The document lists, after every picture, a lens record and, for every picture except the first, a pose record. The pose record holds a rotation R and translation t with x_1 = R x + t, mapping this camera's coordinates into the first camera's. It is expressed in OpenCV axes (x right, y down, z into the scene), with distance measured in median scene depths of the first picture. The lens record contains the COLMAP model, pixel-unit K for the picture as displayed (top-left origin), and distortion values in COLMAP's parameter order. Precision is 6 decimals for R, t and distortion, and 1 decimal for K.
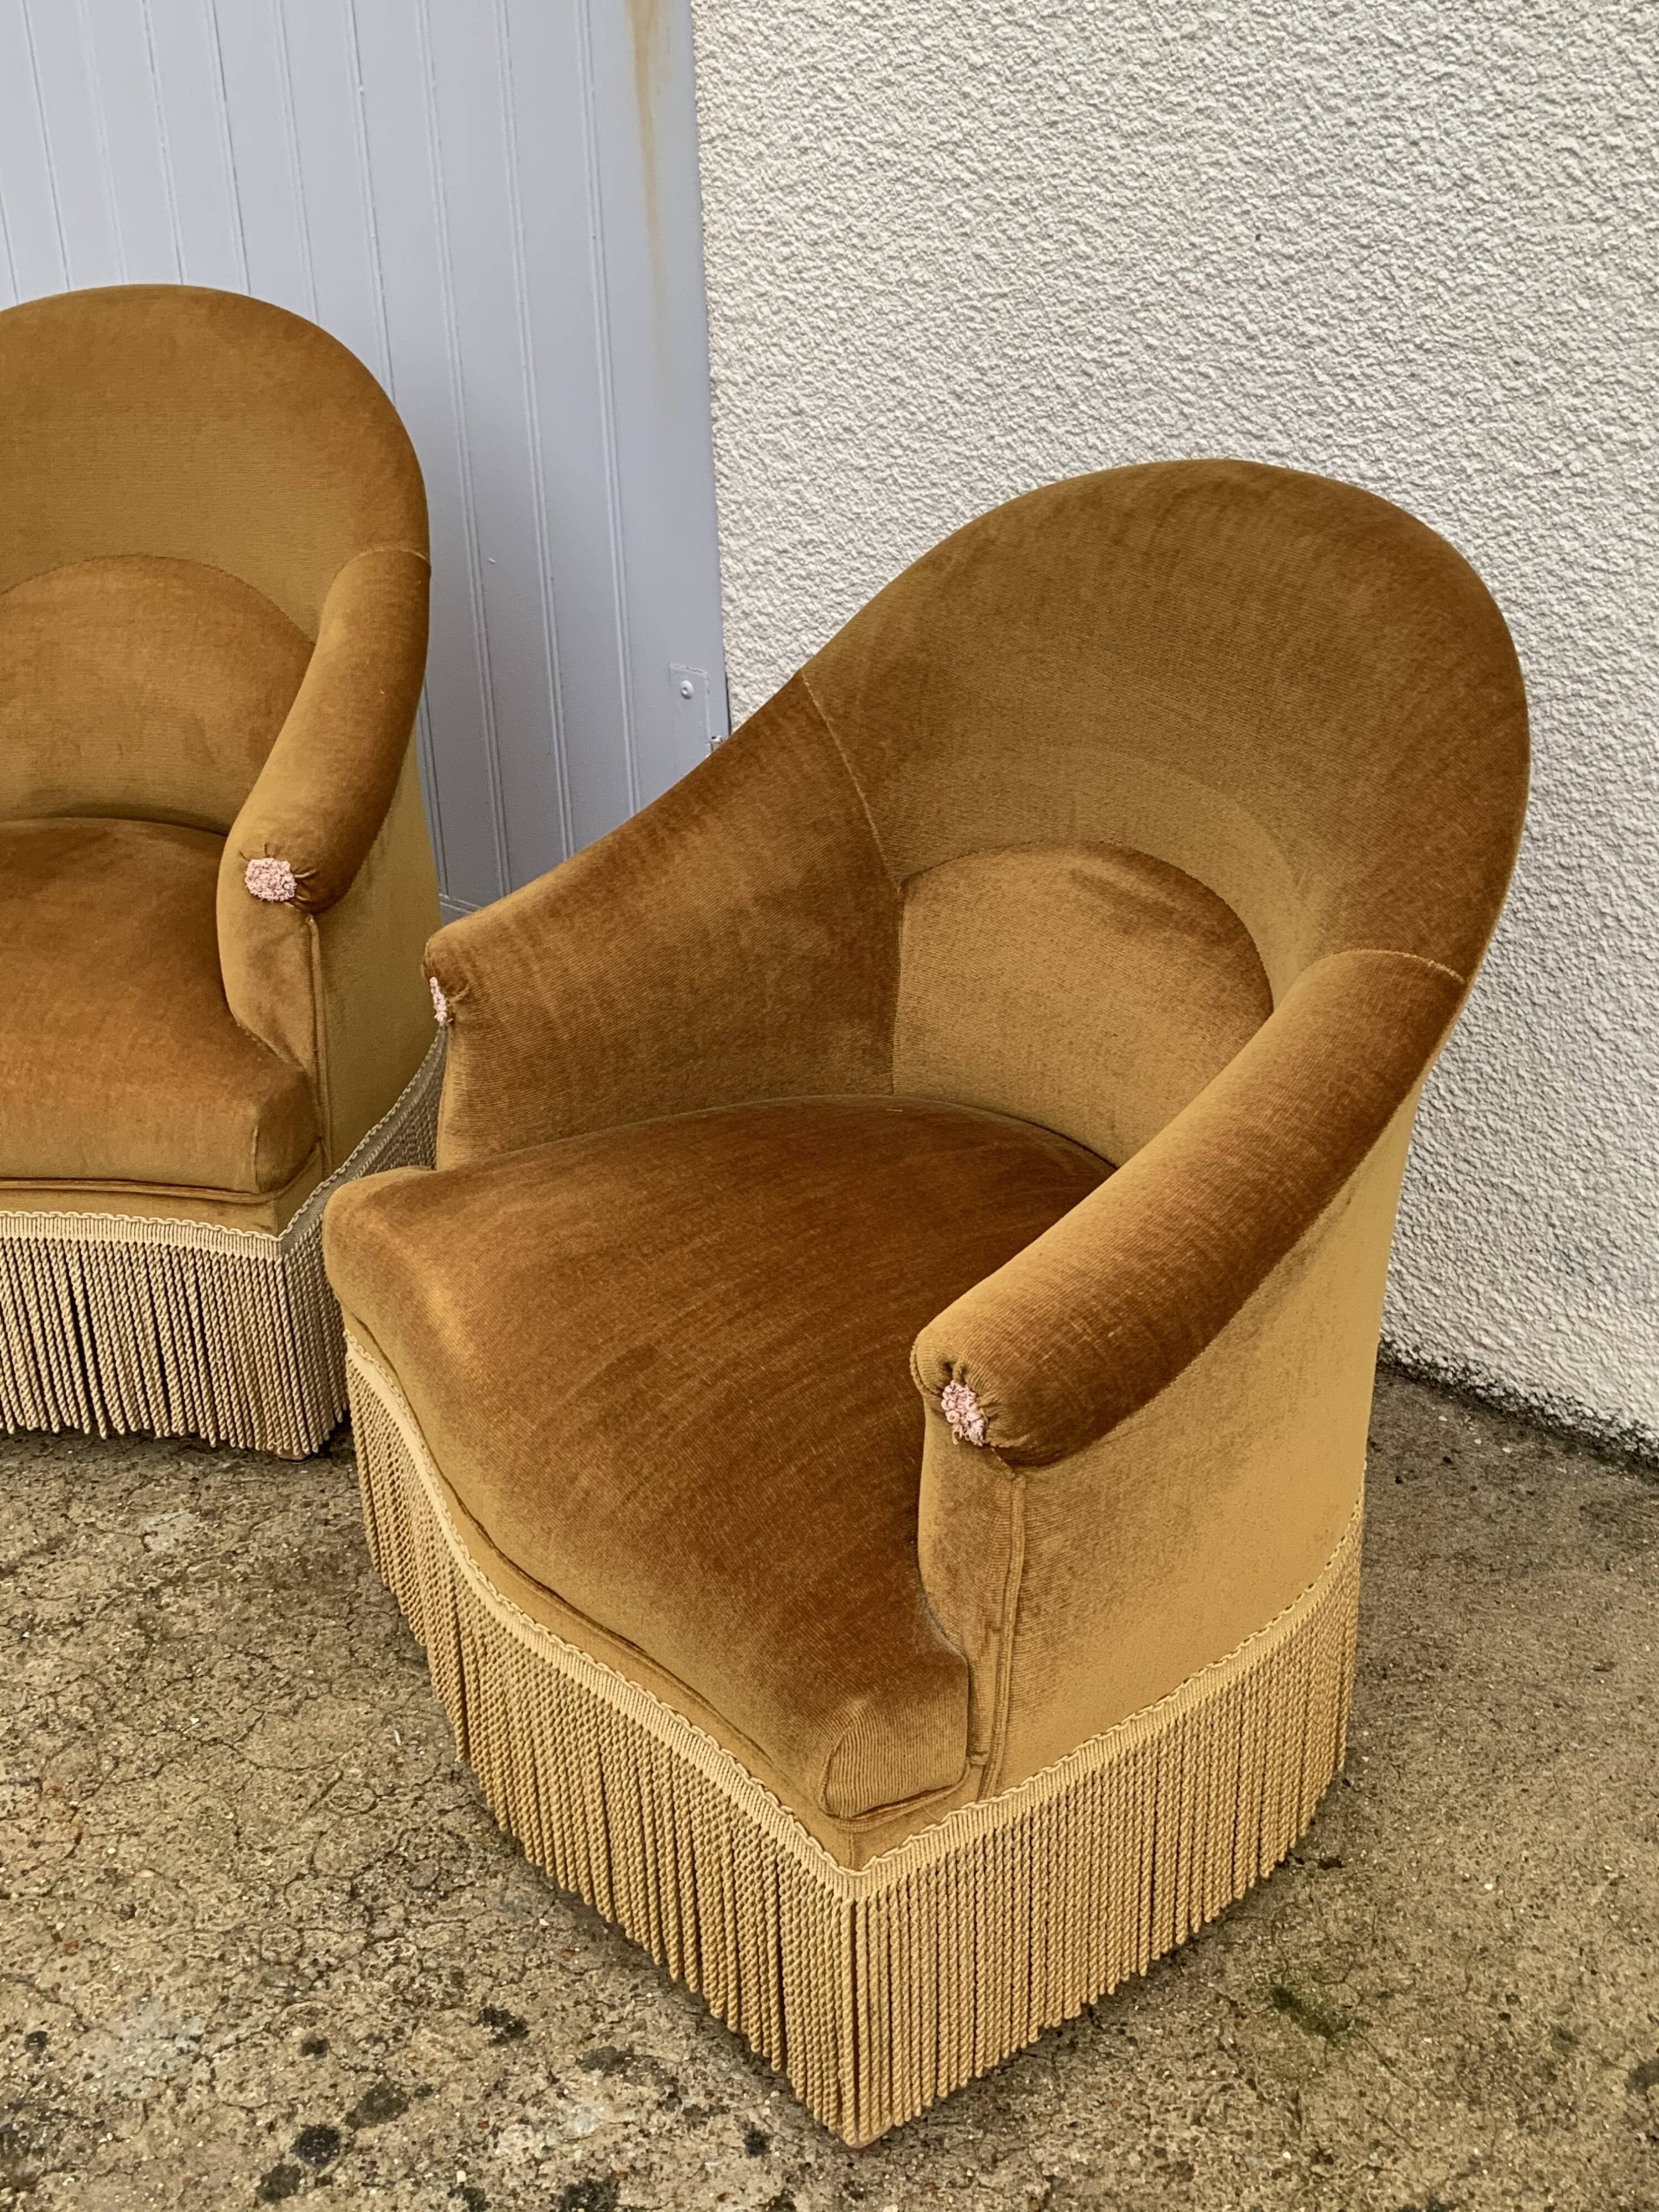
lens RADIAL K [[2547.8, 0, 829.5], [0, 2547.8, 1106.0], [0, 0, 1]] dist [0.131268, -0.358015]
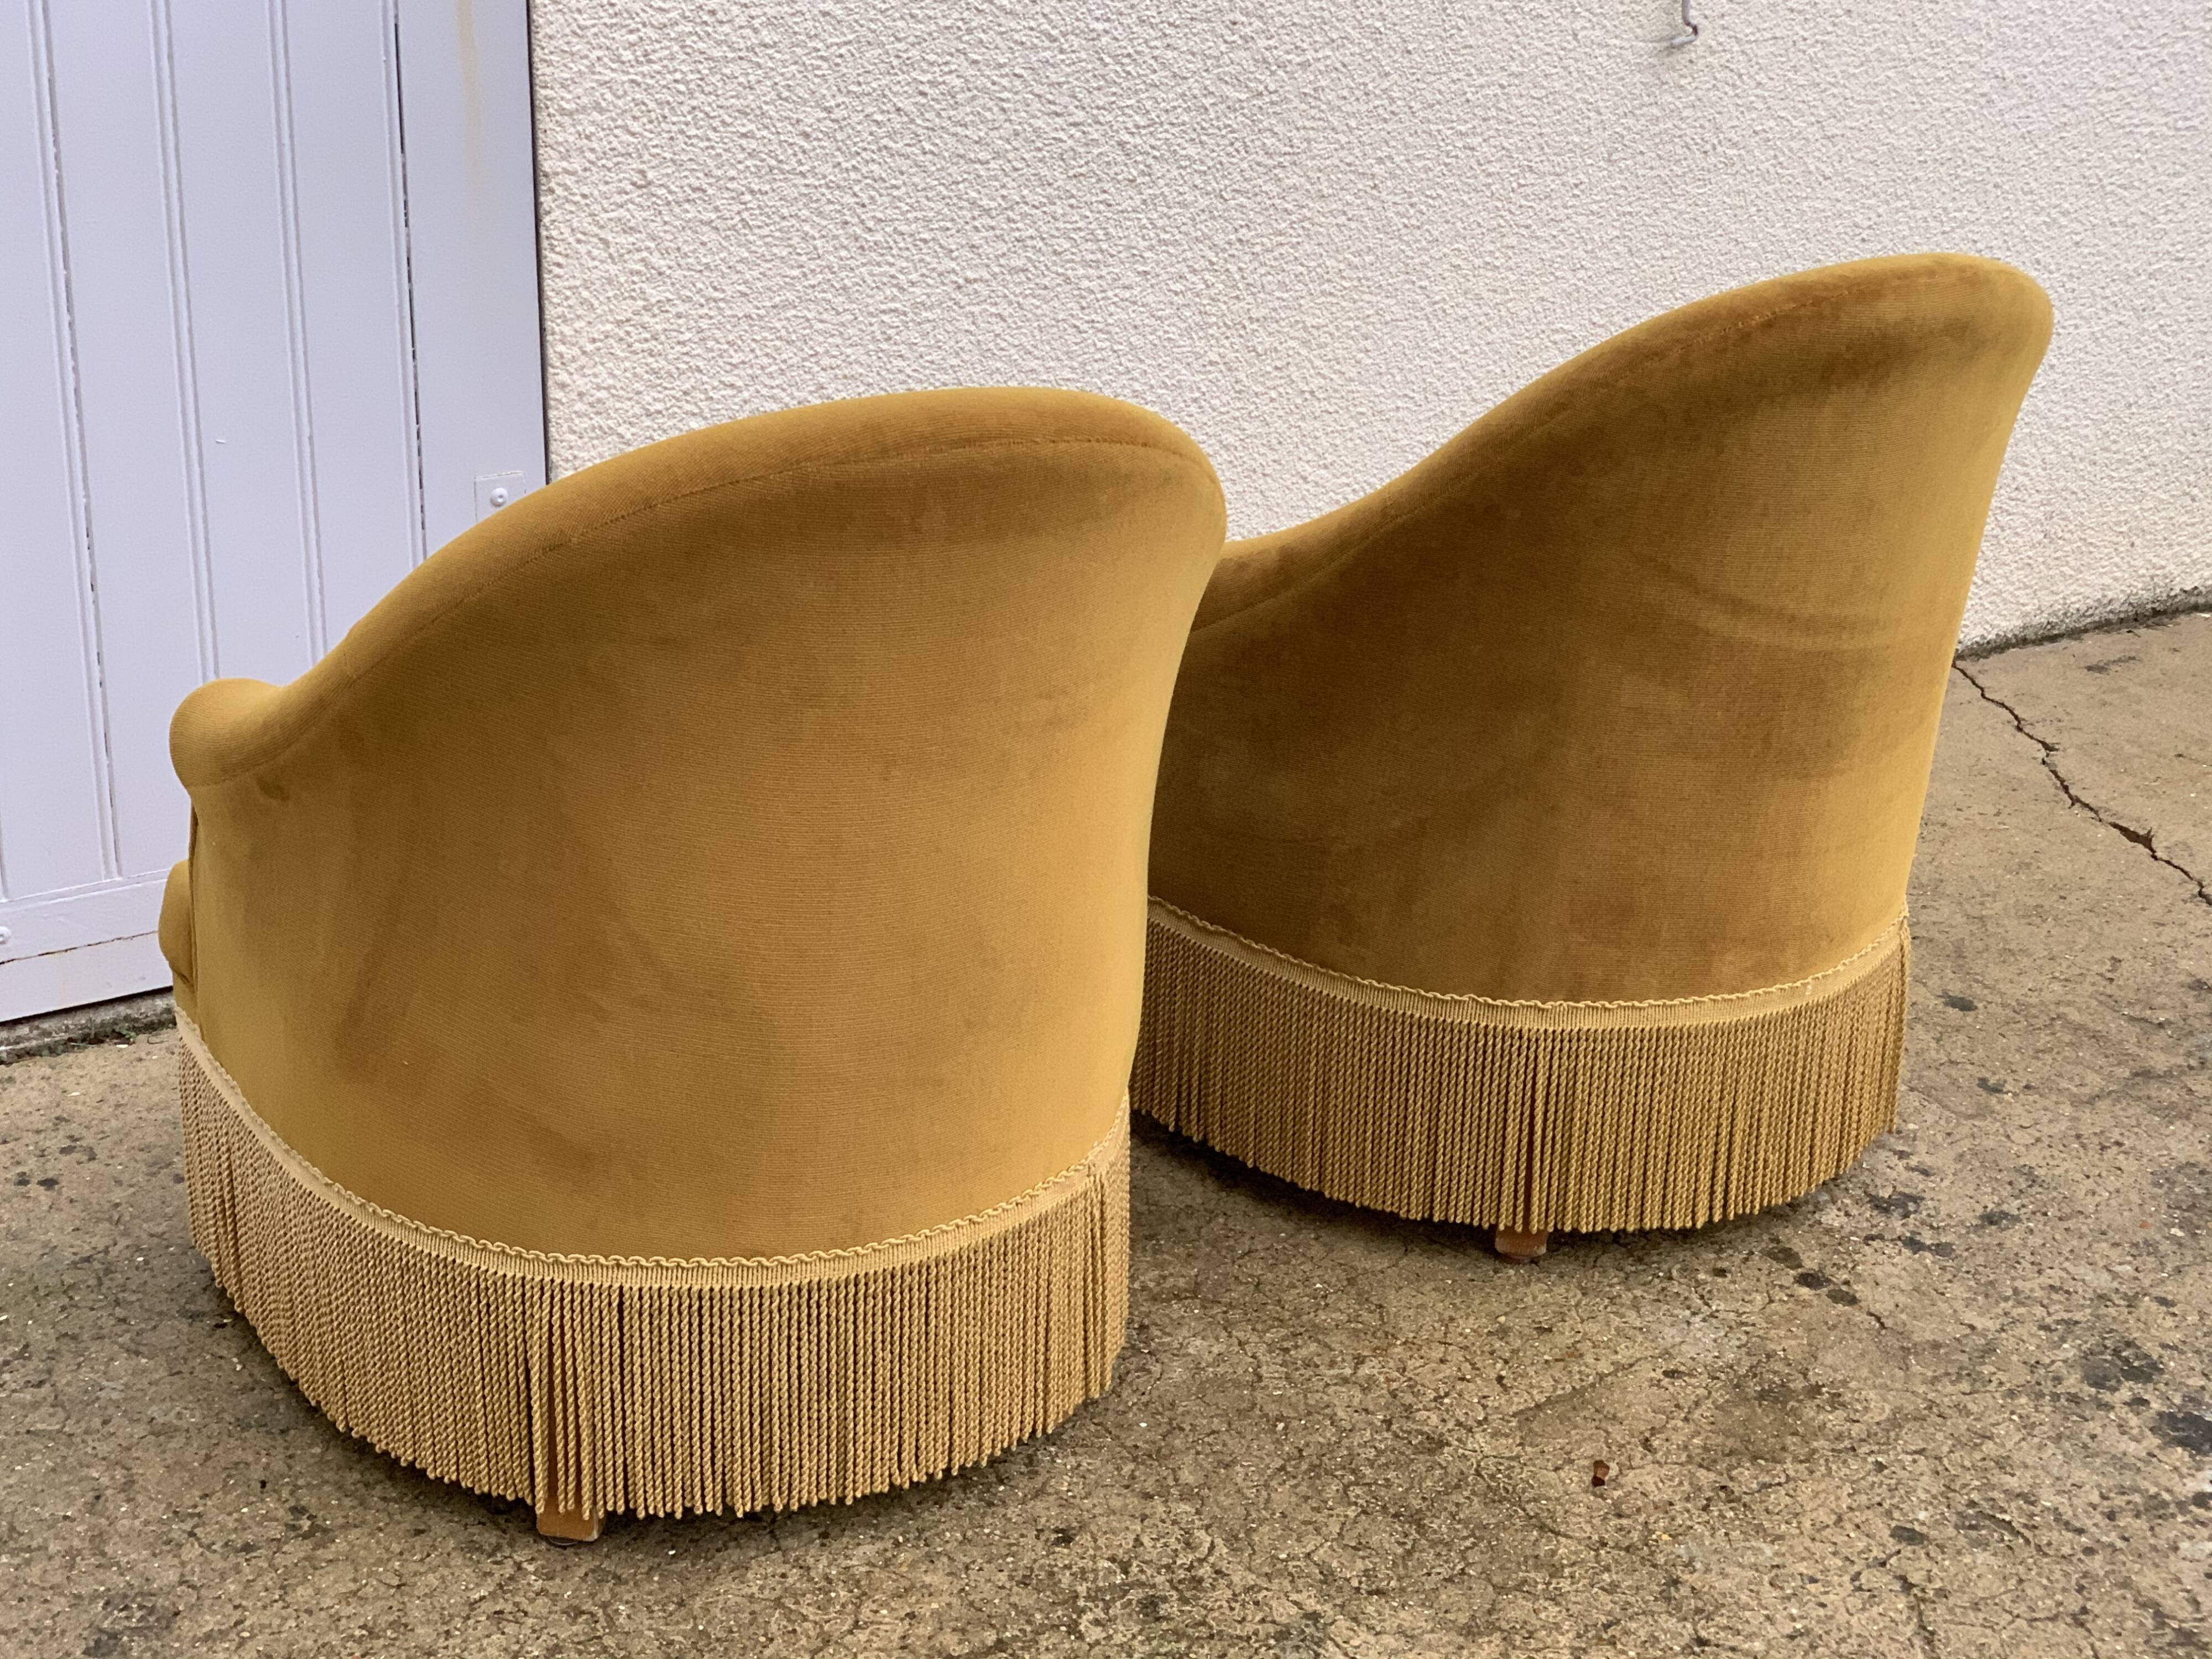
lens RADIAL K [[3386.4, 0, 1072.4], [0, 3386.4, 834.5], [0, 0, 1]] dist [0.153826, -0.557541]
pose [[0.310555, -0.317175, 0.896078, -1.471204], [0.405608, 0.896776, 0.176850, -0.234144], [-0.859673, 0.308535, 0.407147, 0.406023]]
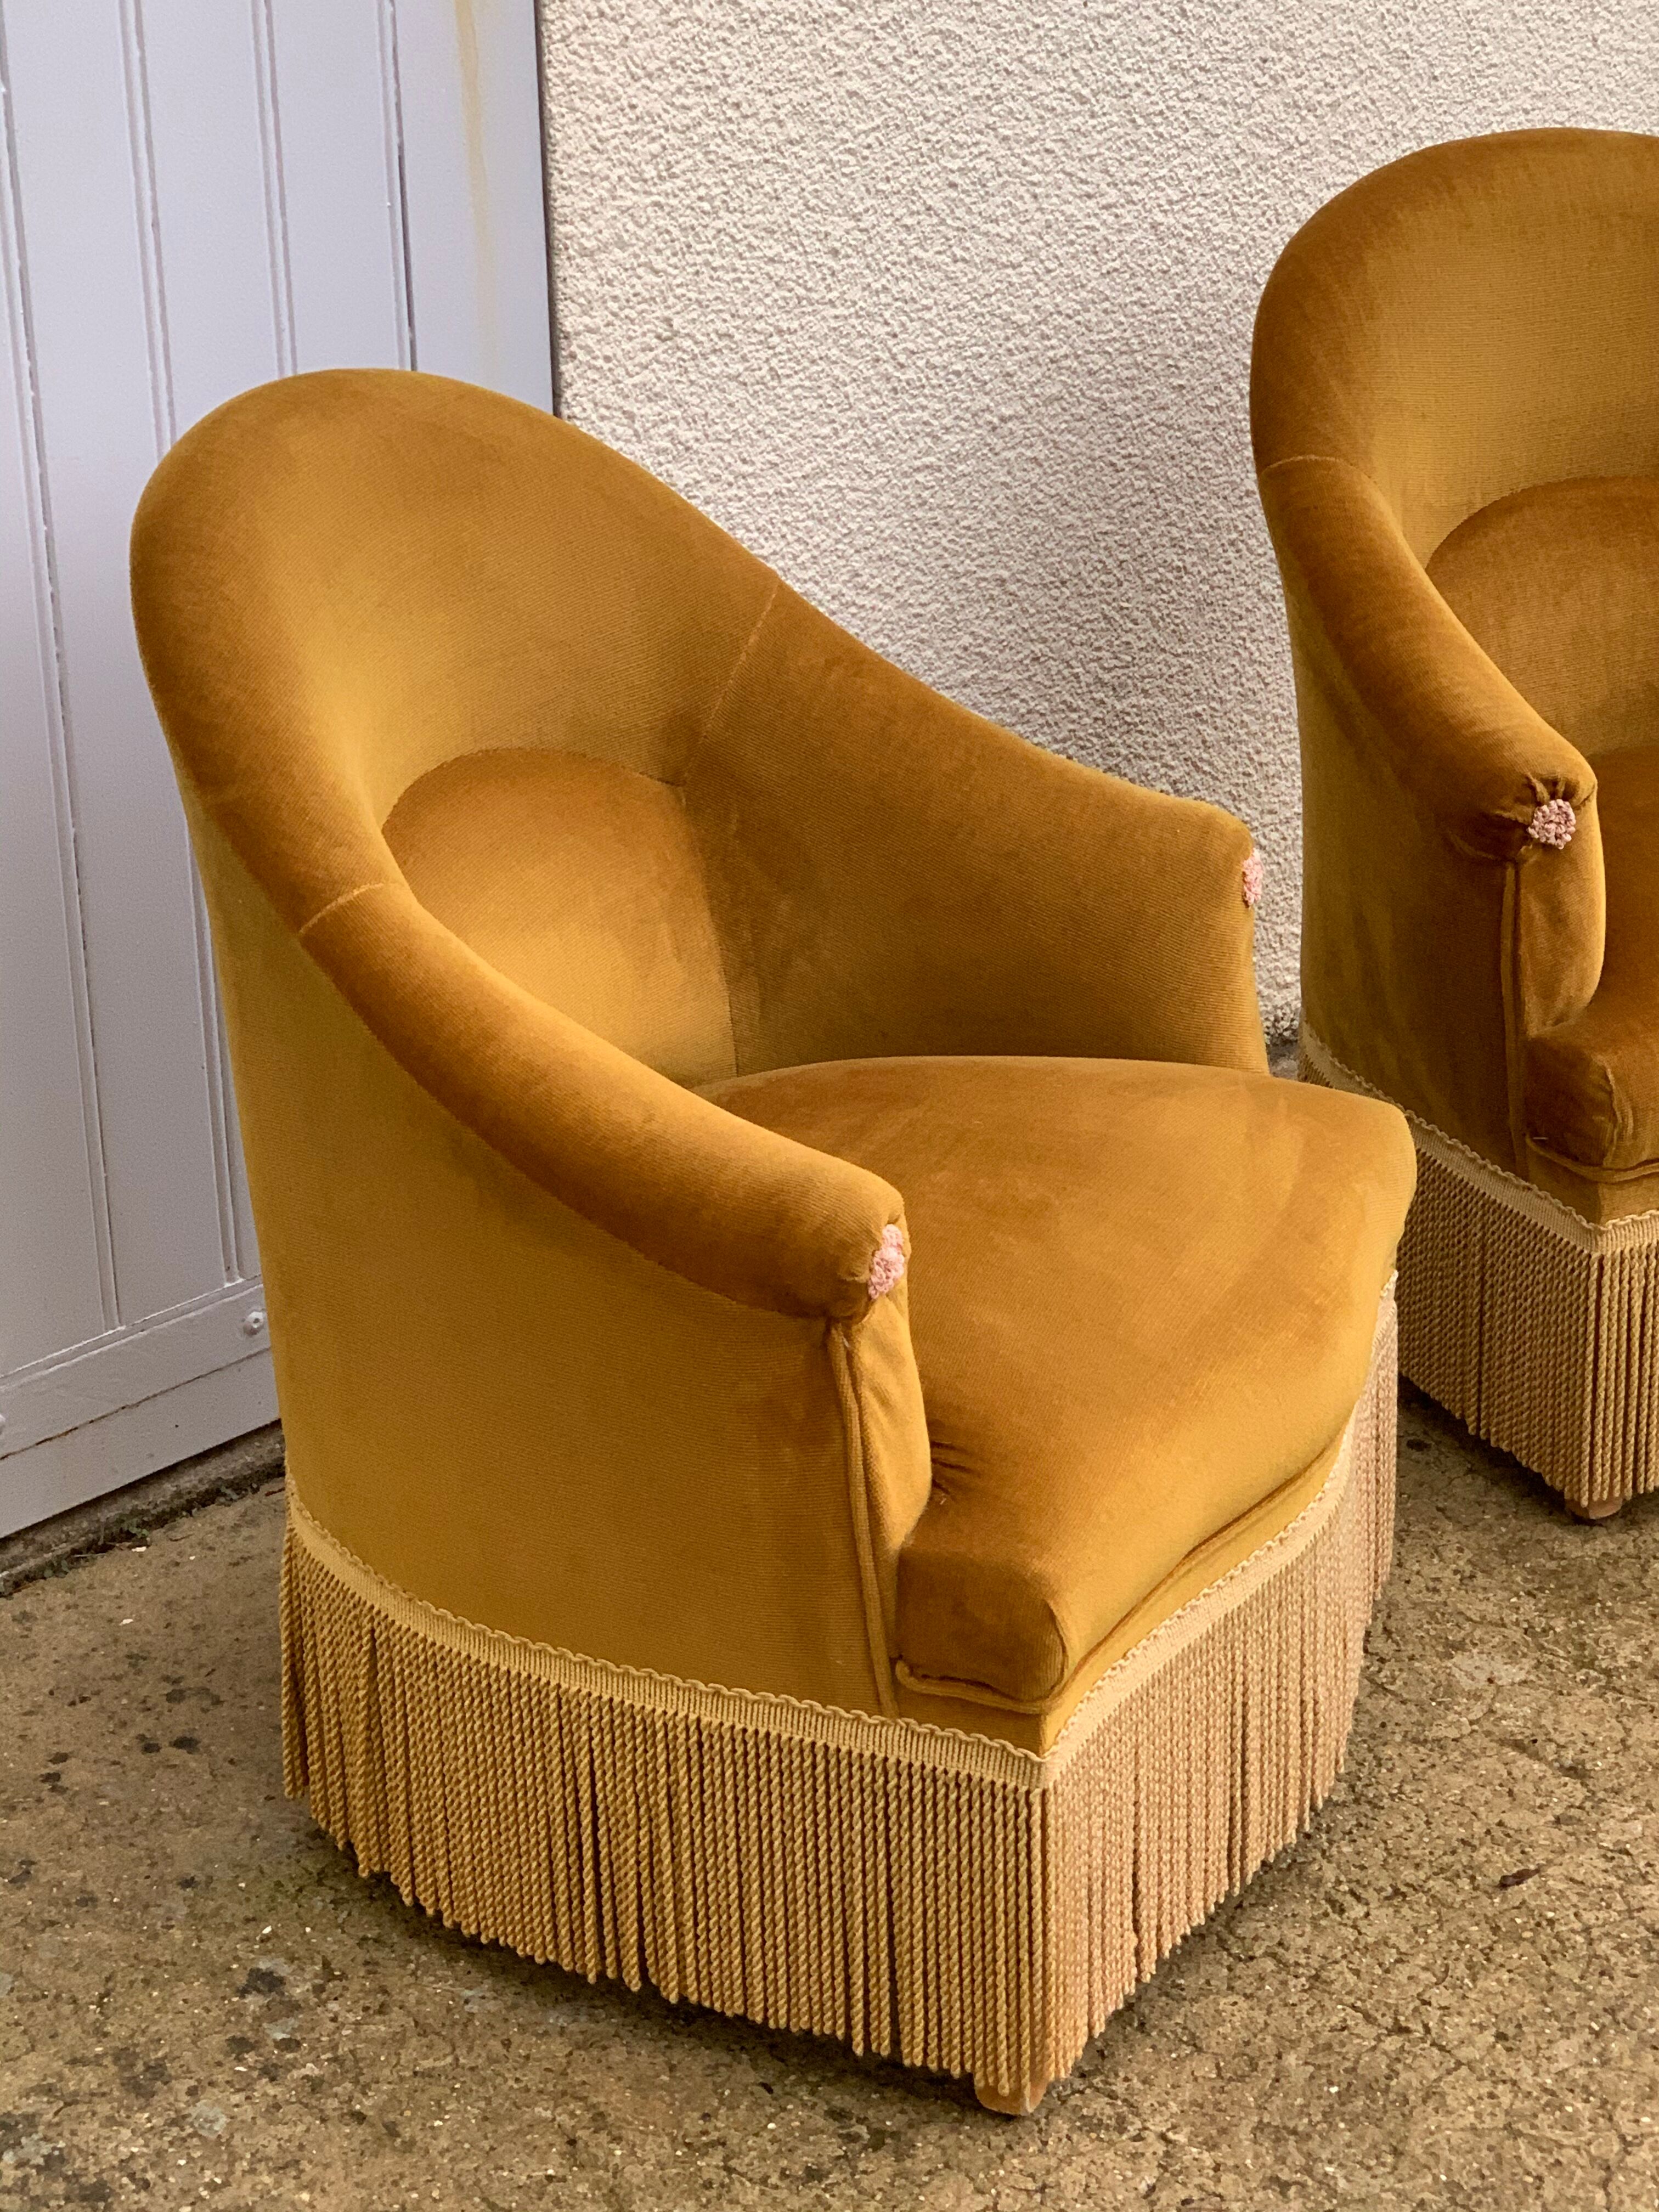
lens RADIAL K [[4351.4, 0, 819.8], [0, 4351.4, 1090.7], [0, 0, 1]] dist [-0.027744, 1.189163]
pose [[0.092061, -0.347458, 0.933166, -1.549783], [0.472474, 0.840175, 0.266222, -0.467494], [-0.876523, 0.416388, 0.241512, 0.821137]]
